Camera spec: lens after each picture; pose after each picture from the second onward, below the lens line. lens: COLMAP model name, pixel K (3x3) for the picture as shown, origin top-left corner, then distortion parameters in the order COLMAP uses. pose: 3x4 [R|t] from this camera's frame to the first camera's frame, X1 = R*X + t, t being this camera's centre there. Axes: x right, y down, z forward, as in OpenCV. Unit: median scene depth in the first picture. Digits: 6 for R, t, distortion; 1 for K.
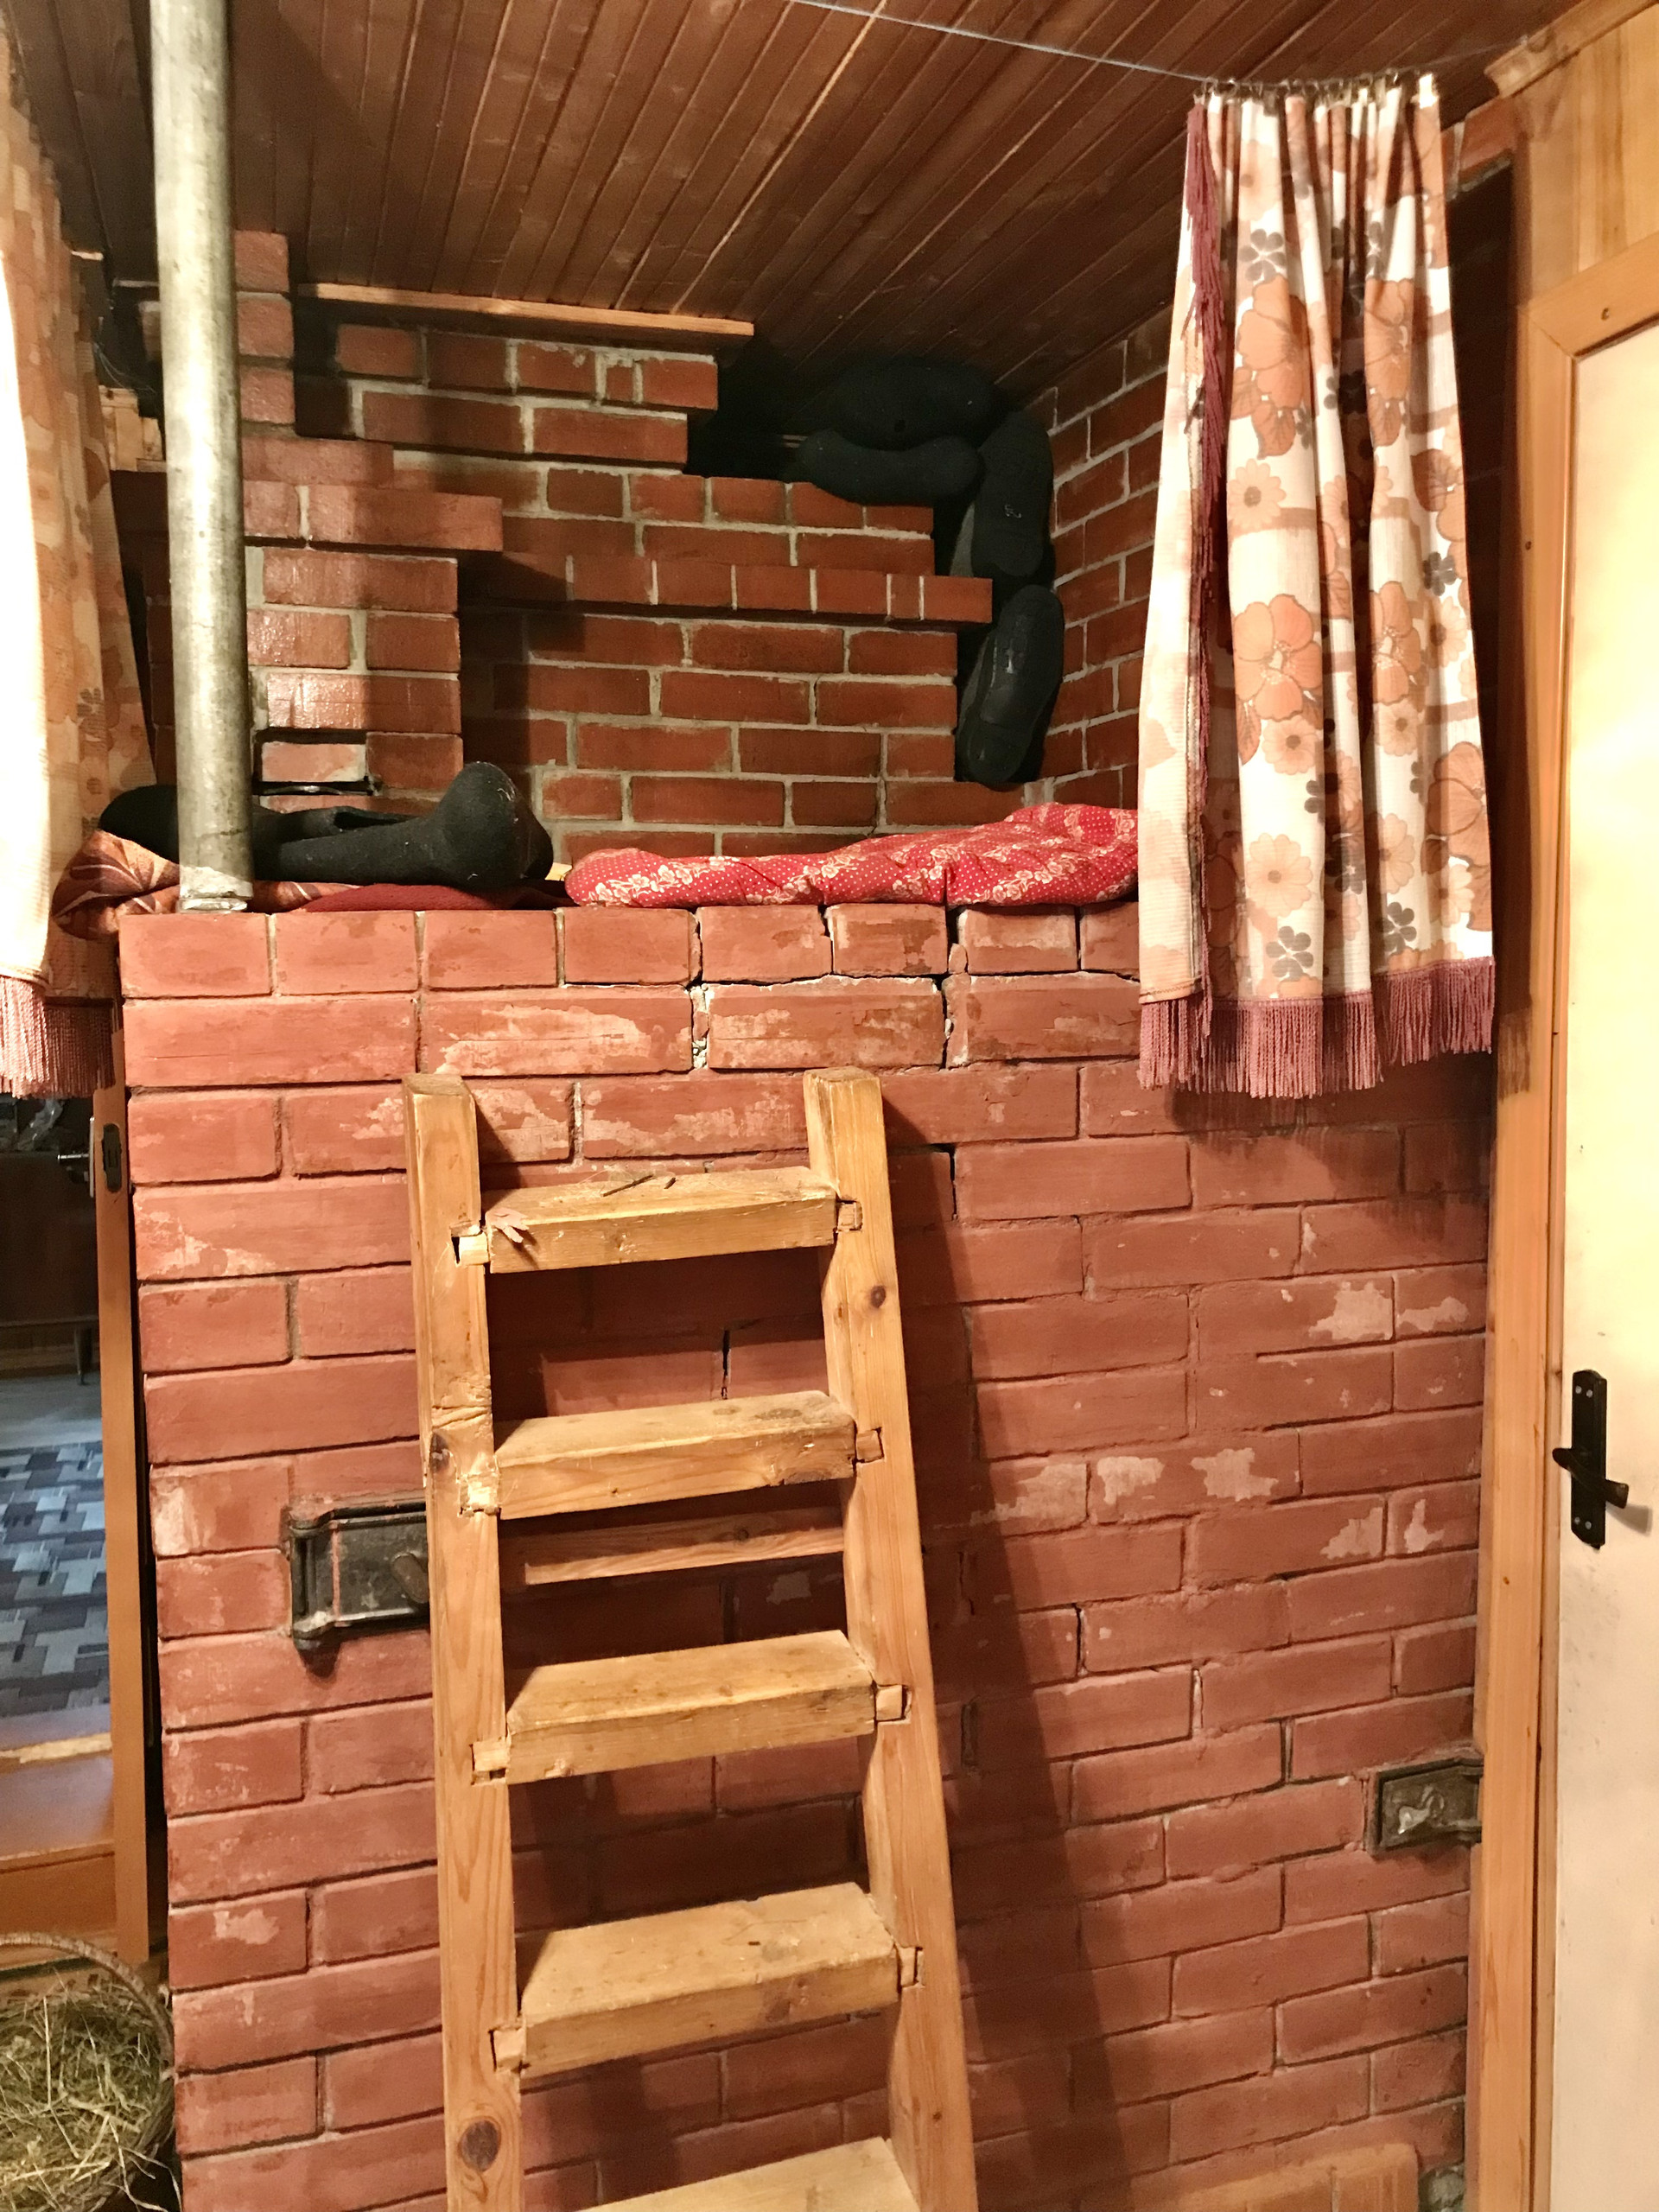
lens RADIAL K [[1777.4, 0, 829.5], [0, 1777.4, 1106.0], [0, 0, 1]] dist [0.022807, -0.026312]
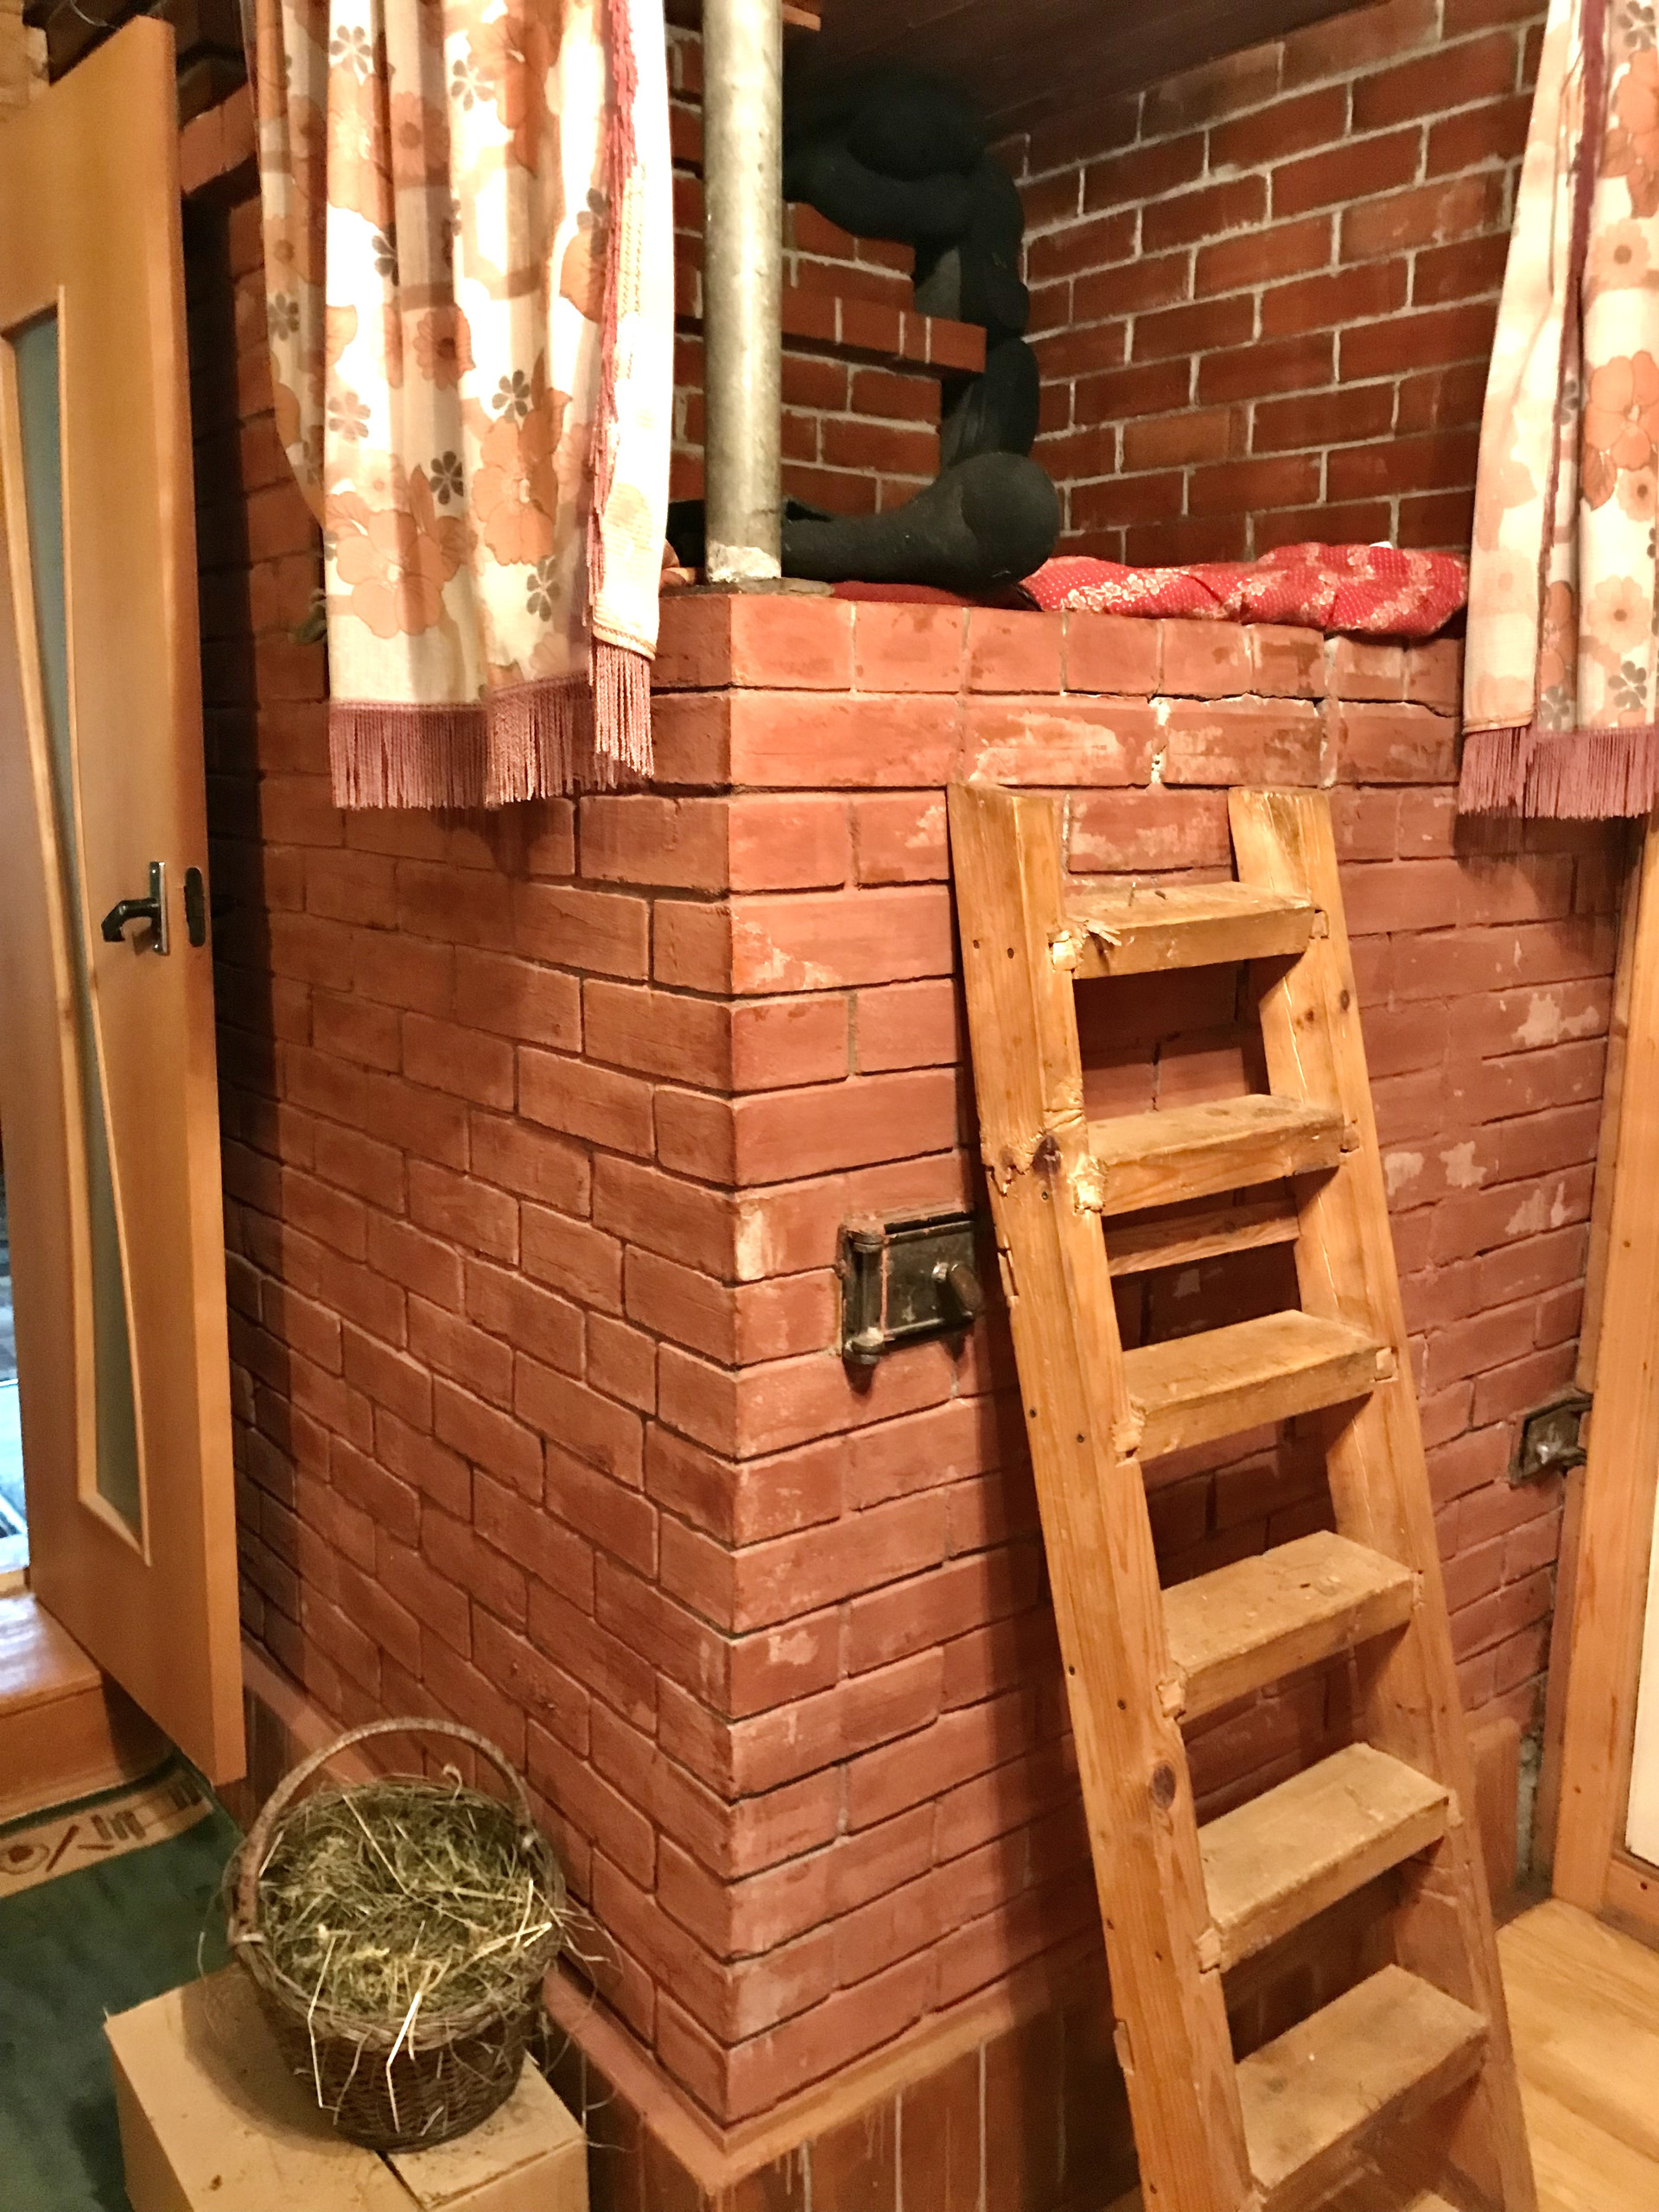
lens RADIAL K [[1777.4, 0, 829.5], [0, 1777.4, 1106.0], [0, 0, 1]] dist [0.022807, -0.026312]
pose [[0.943125, -0.044463, 0.329452, -0.601663], [0.009485, 0.994211, 0.107025, 0.052289], [-0.332304, -0.097813, 0.938087, 0.091081]]
